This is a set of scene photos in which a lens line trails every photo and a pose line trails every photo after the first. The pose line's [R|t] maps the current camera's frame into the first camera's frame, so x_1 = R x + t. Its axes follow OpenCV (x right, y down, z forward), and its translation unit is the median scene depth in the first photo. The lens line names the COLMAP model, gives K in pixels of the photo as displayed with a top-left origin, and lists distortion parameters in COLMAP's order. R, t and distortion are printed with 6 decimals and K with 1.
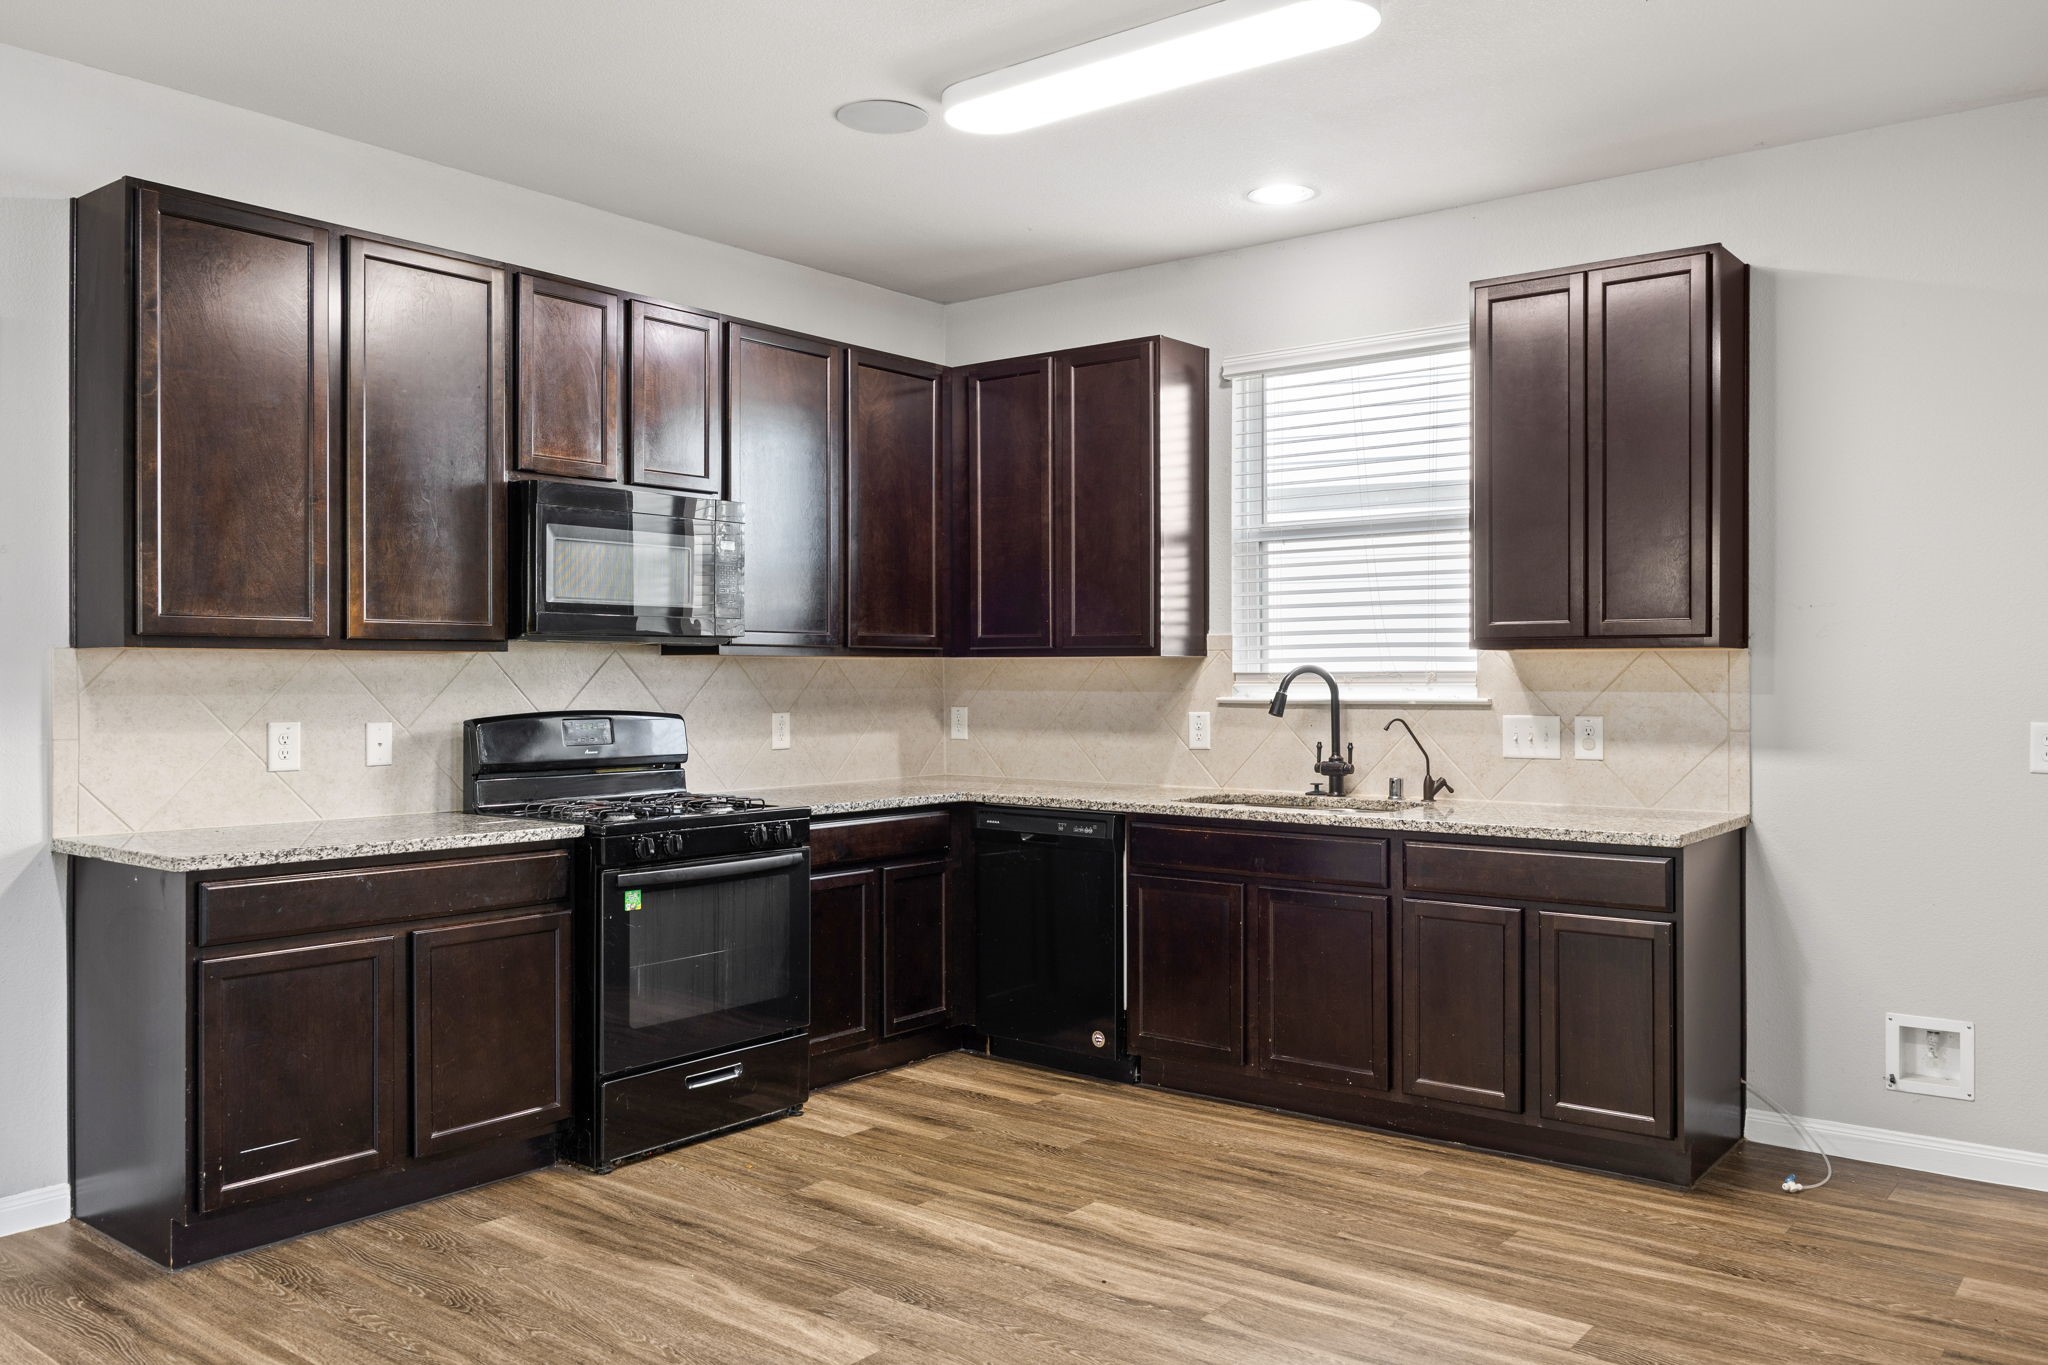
lens RADIAL K [[1574.5, 0, 1042.5], [0, 1574.5, 683.5], [0, 0, 1]] dist [-0.009778, -0.009979]
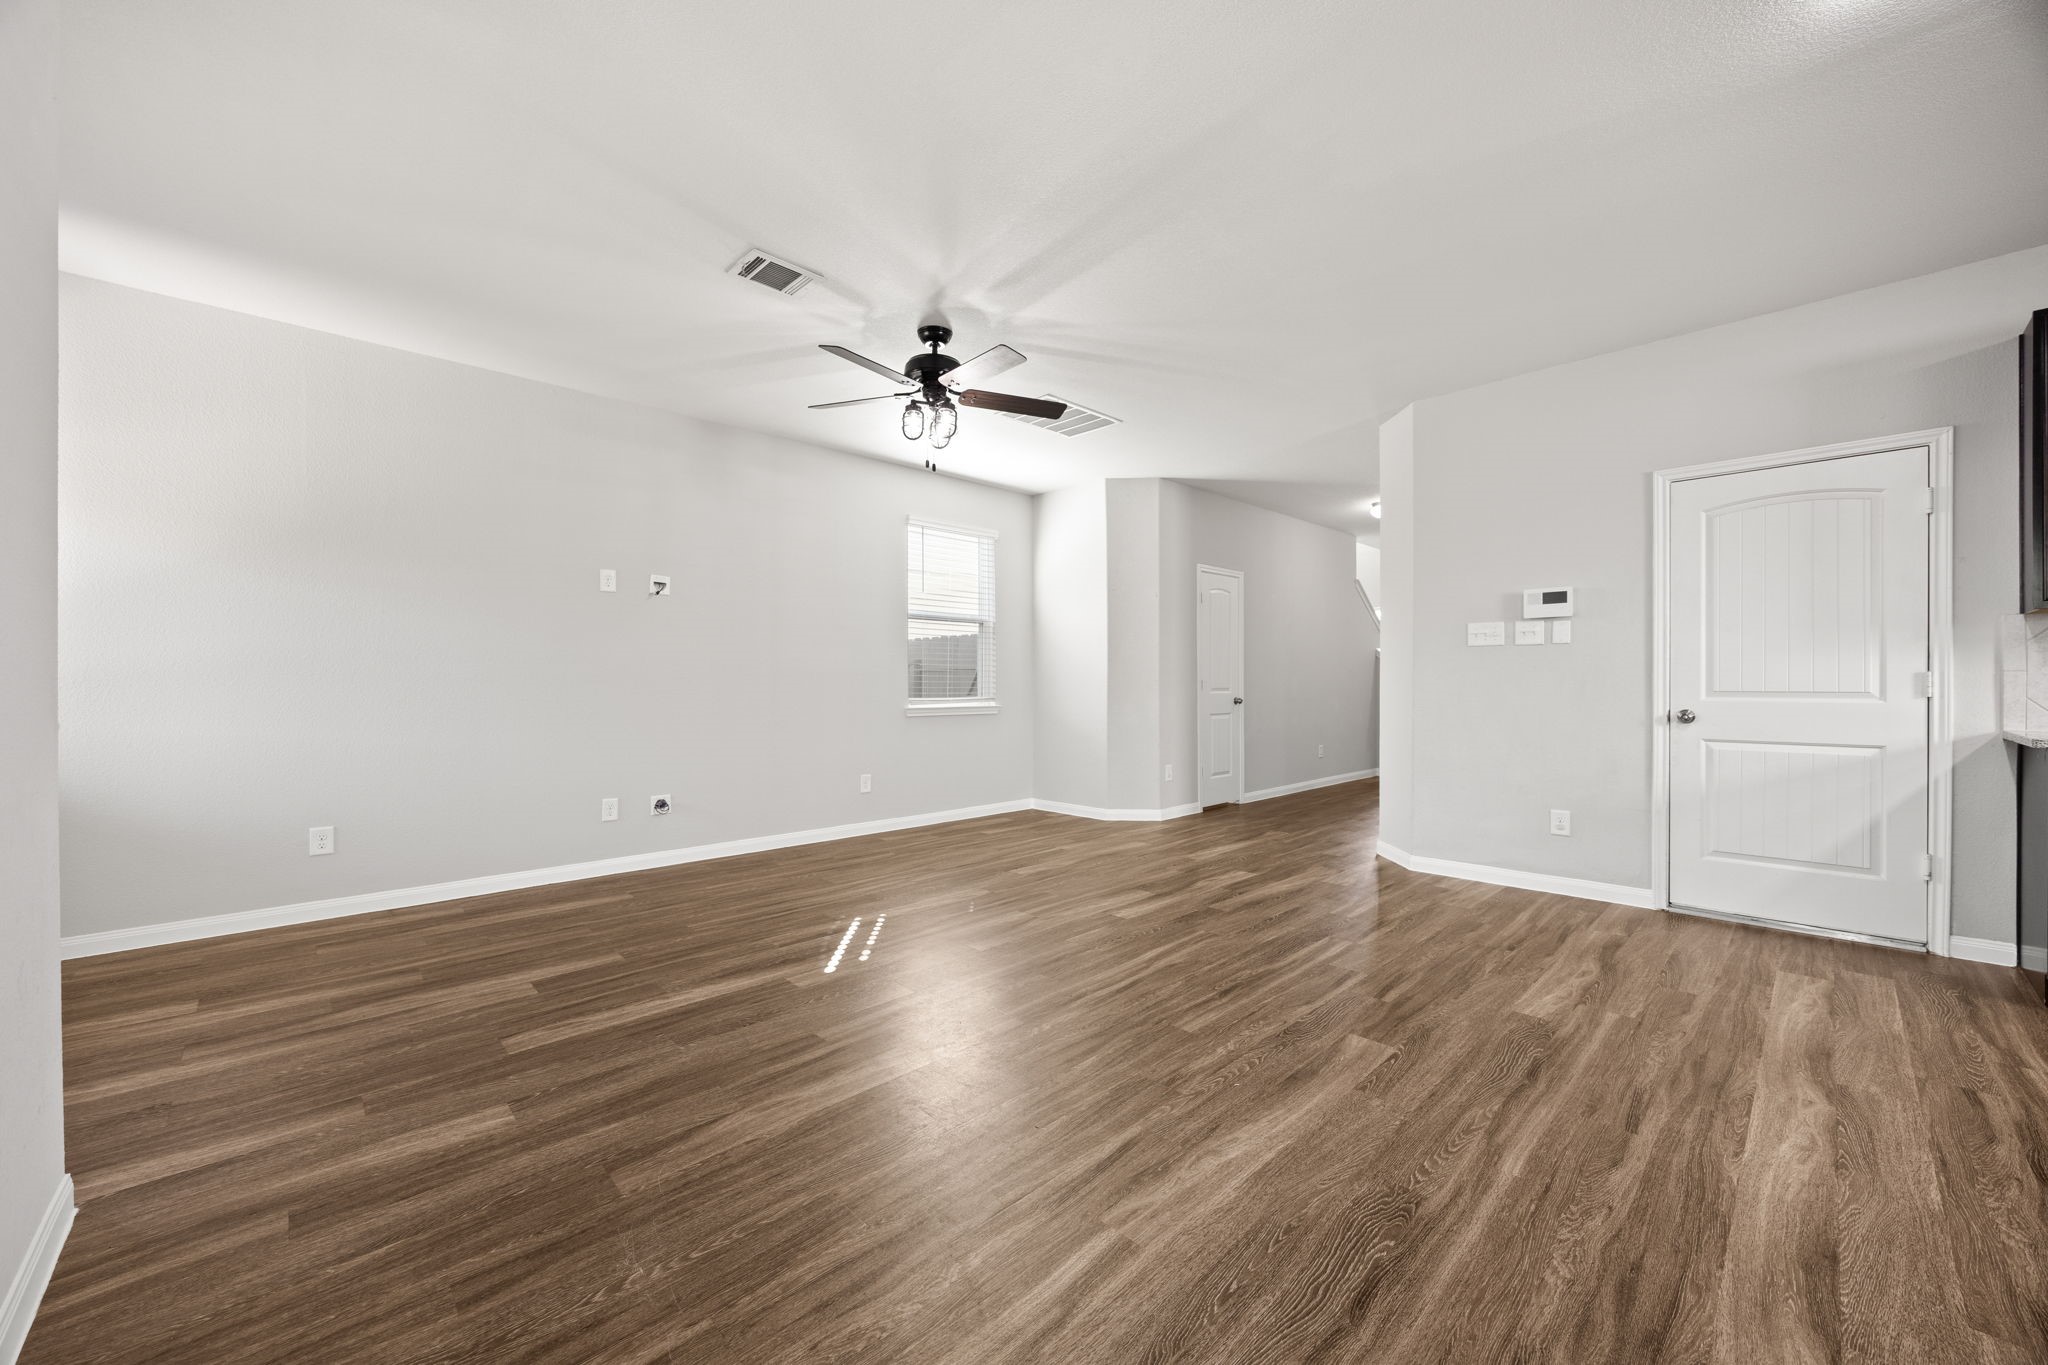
lens RADIAL K [[776.2, 0, 1009.1], [0, 776.2, 682.6], [0, 0, 1]] dist [-0.007080, 0.000623]
pose [[-0.155246, -0.000650, -0.987876, 0.288437], [-0.003031, 0.999995, -0.000182, 0.045465], [0.987871, 0.002966, -0.155247, 0.082156]]
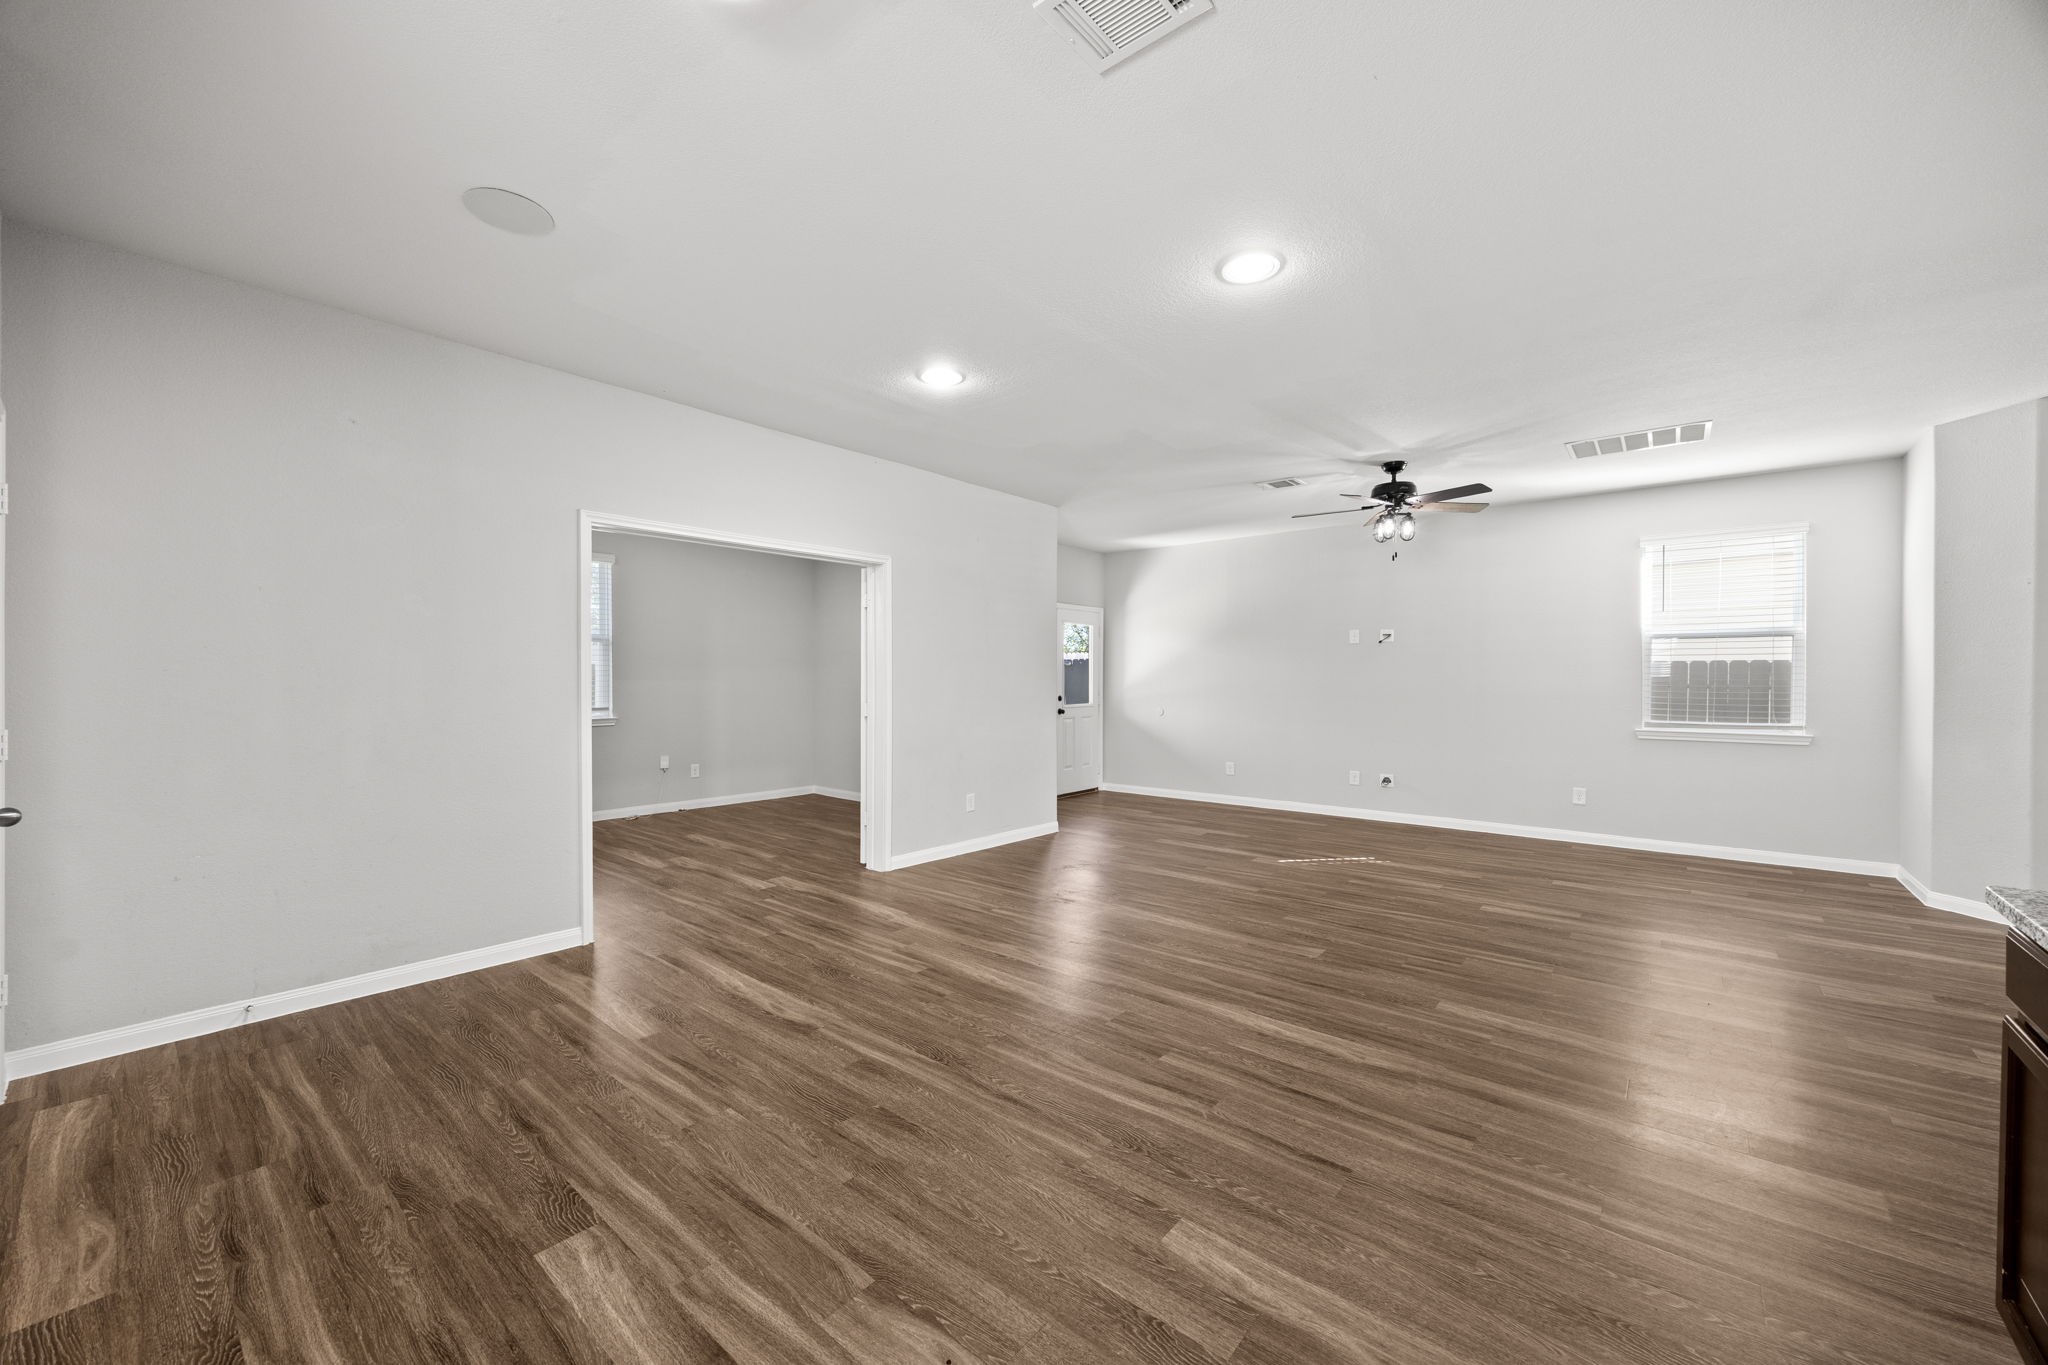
lens RADIAL K [[801.6, 0, 1029.8], [0, 801.6, 669.1], [0, 0, 1]] dist [-0.005457, -0.000103]
pose [[-0.999294, -0.003193, 0.037423, -0.017731], [-0.003431, 0.999974, -0.006303, -0.005840], [-0.037402, -0.006426, -0.999280, 1.166604]]
